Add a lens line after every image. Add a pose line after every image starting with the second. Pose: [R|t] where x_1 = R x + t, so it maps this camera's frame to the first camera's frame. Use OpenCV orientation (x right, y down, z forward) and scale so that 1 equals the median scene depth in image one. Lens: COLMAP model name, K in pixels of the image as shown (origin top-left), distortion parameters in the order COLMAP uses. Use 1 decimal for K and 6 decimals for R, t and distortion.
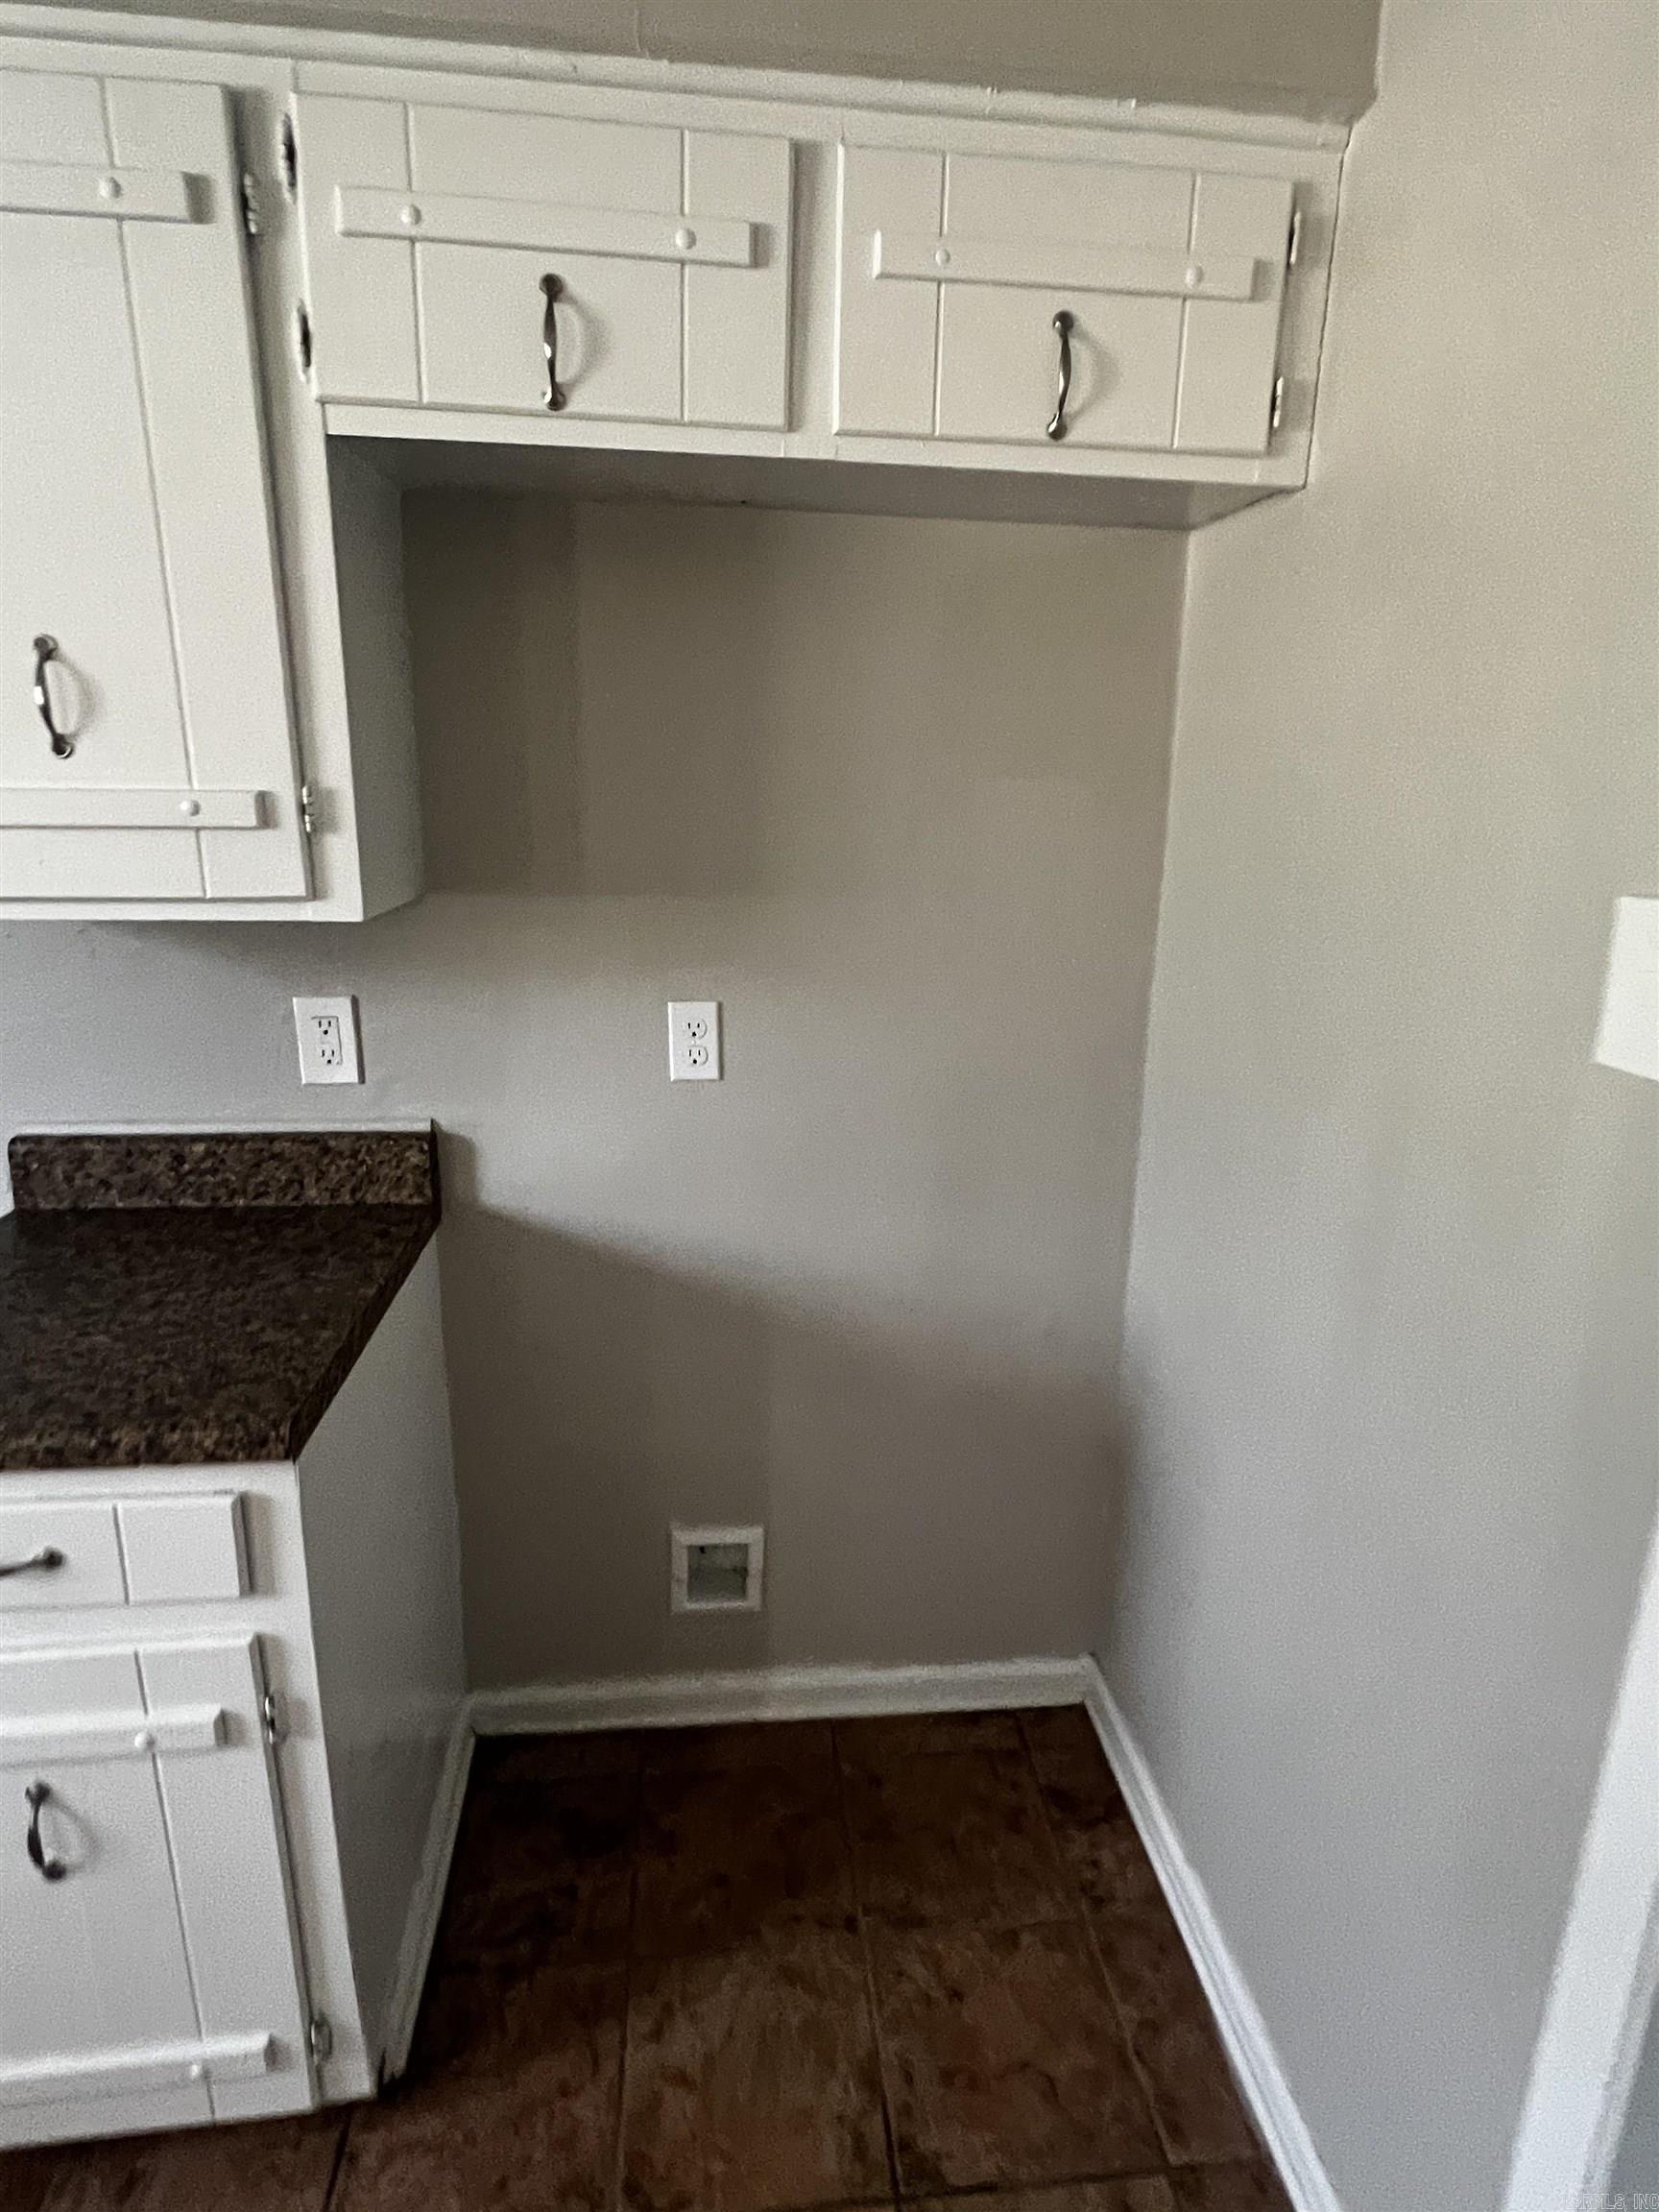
lens RADIAL K [[1202.6, 0, 826.7], [0, 1202.6, 1104.6], [0, 0, 1]] dist [-0.006729, 0.003477]
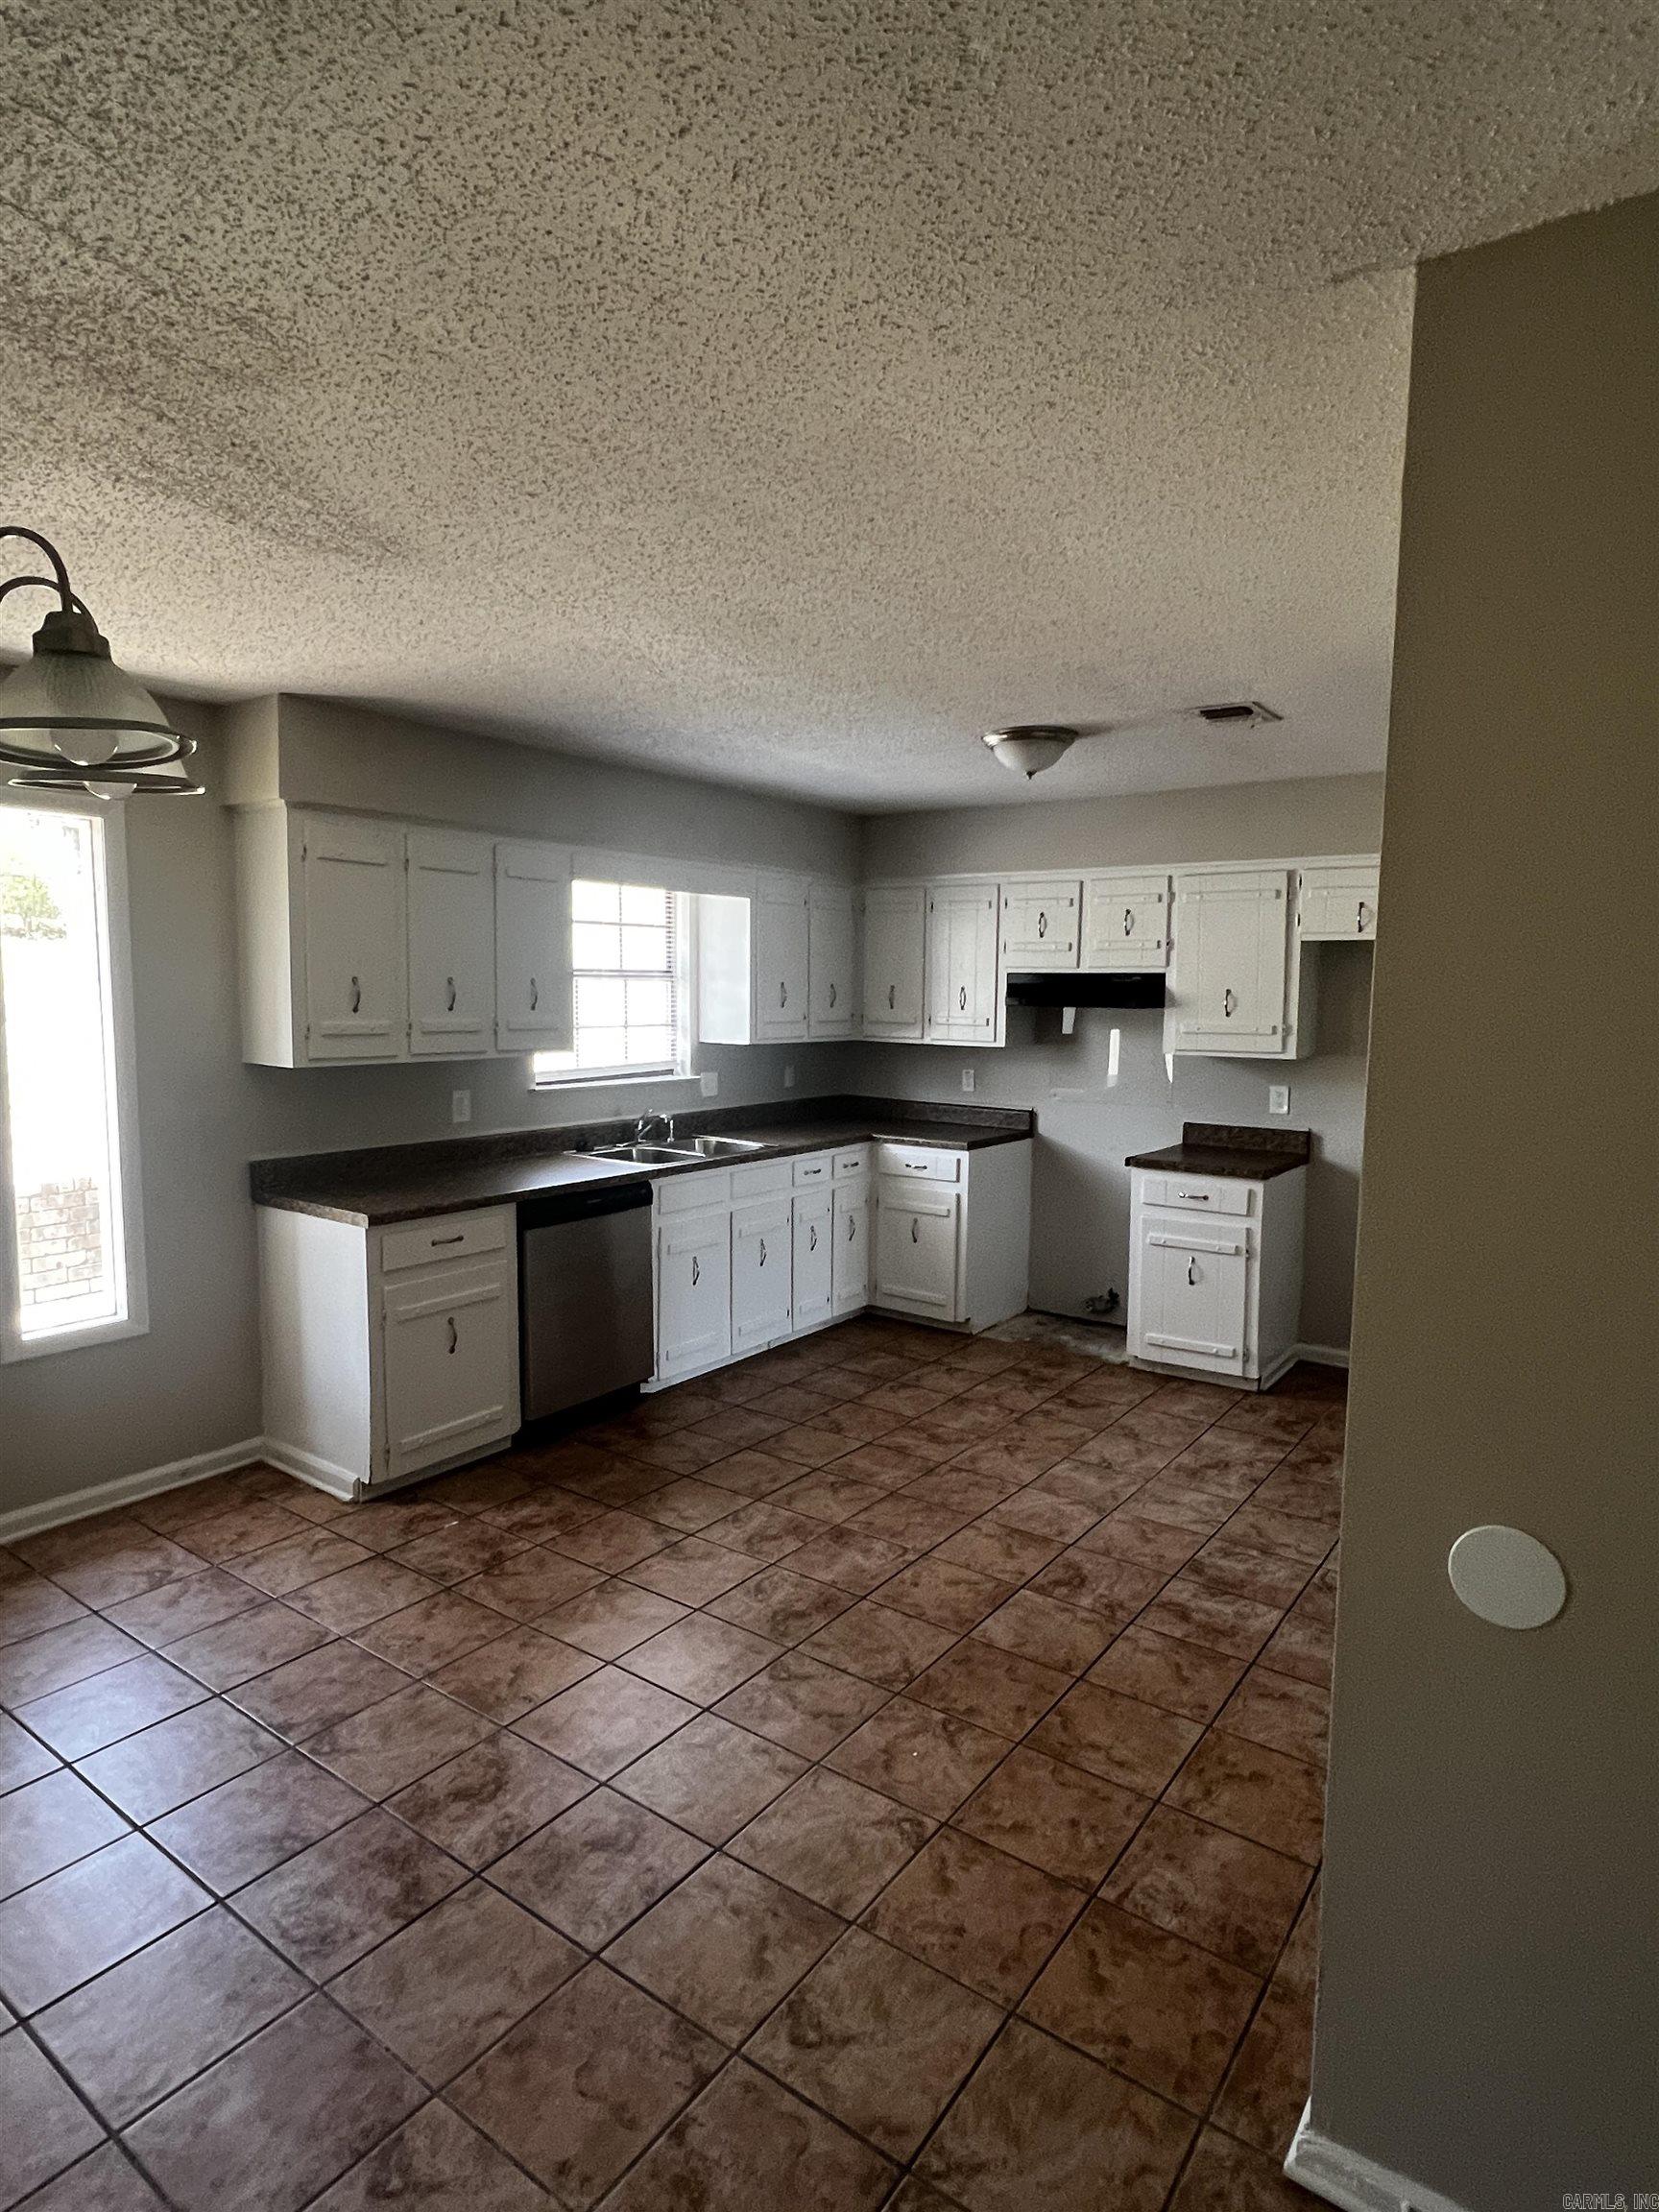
lens RADIAL K [[1202.6, 0, 843.2], [0, 1202.6, 1092.9], [0, 0, 1]] dist [-0.006729, 0.003477]
pose [[0.749692, 0.048784, -0.659987, 0.828958], [-0.167818, 0.978696, -0.118285, 0.505051], [0.640156, 0.199435, 0.741907, -2.132784]]
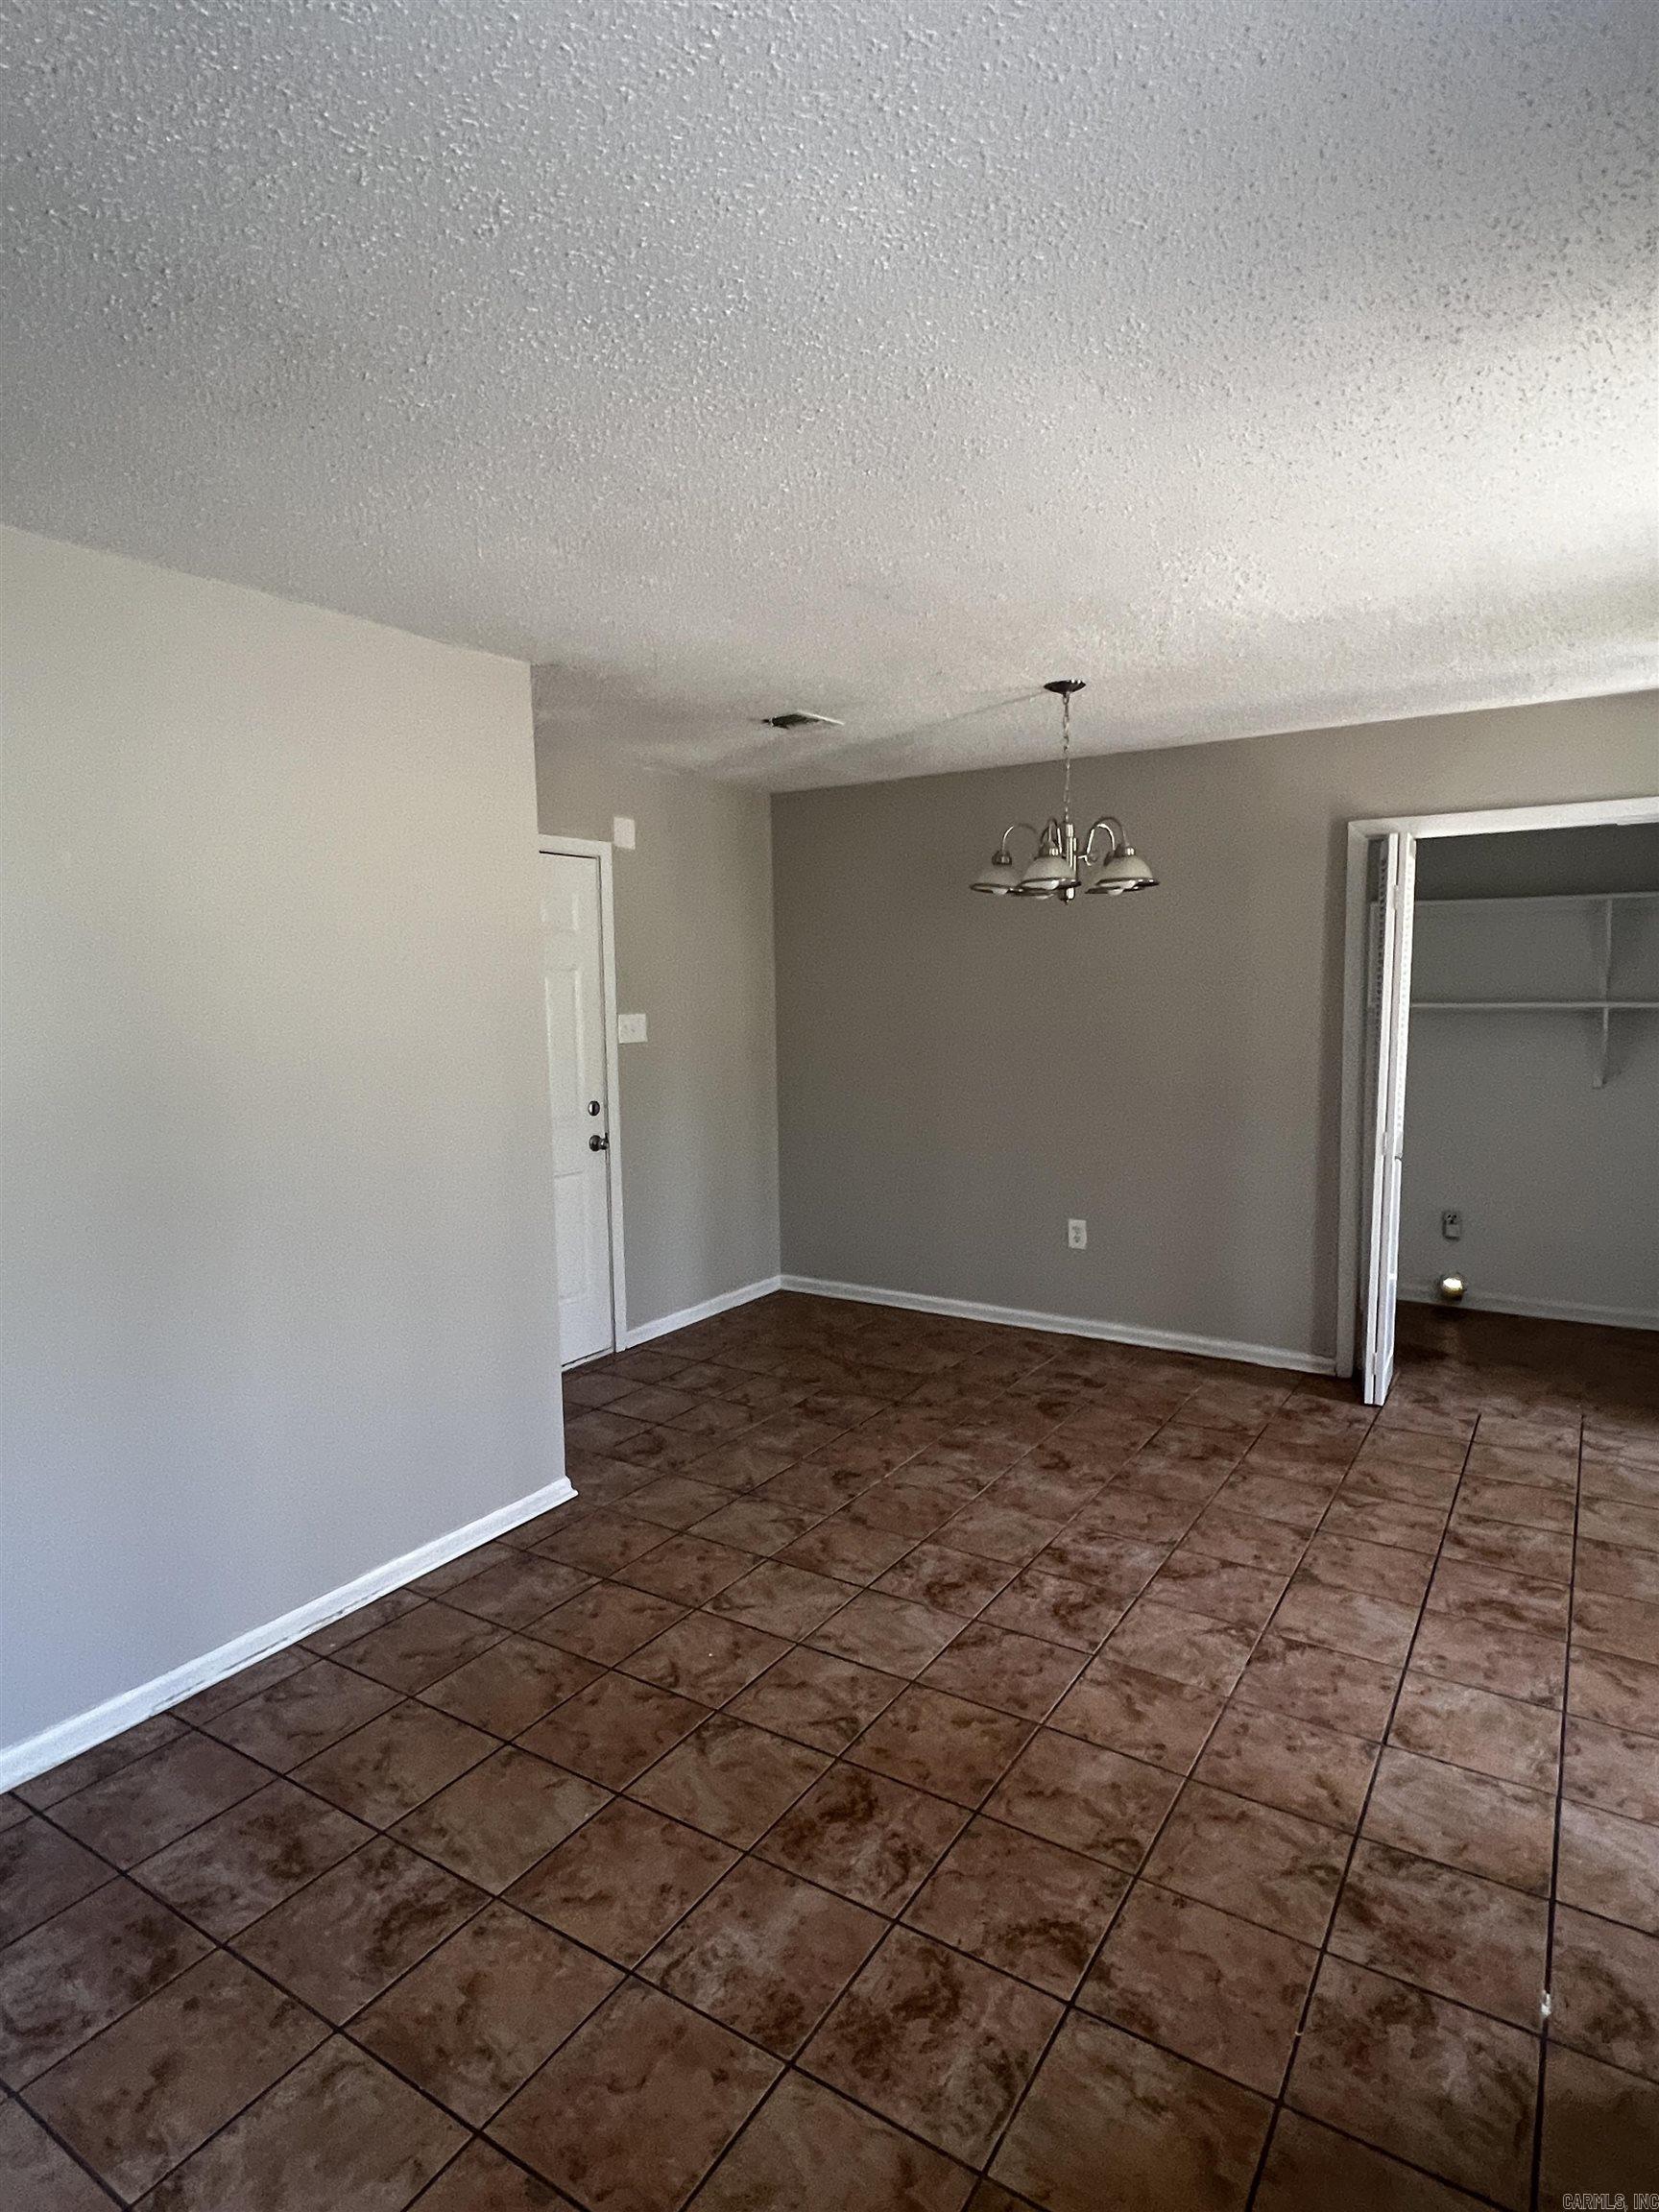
lens RADIAL K [[1202.6, 0, 843.4], [0, 1202.6, 1110.3], [0, 0, 1]] dist [-0.006729, 0.003477]
pose [[-0.787426, -0.077586, 0.611507, -1.209802], [0.159429, 0.932657, 0.323626, -0.103645], [-0.595435, 0.352324, -0.722028, 0.086358]]
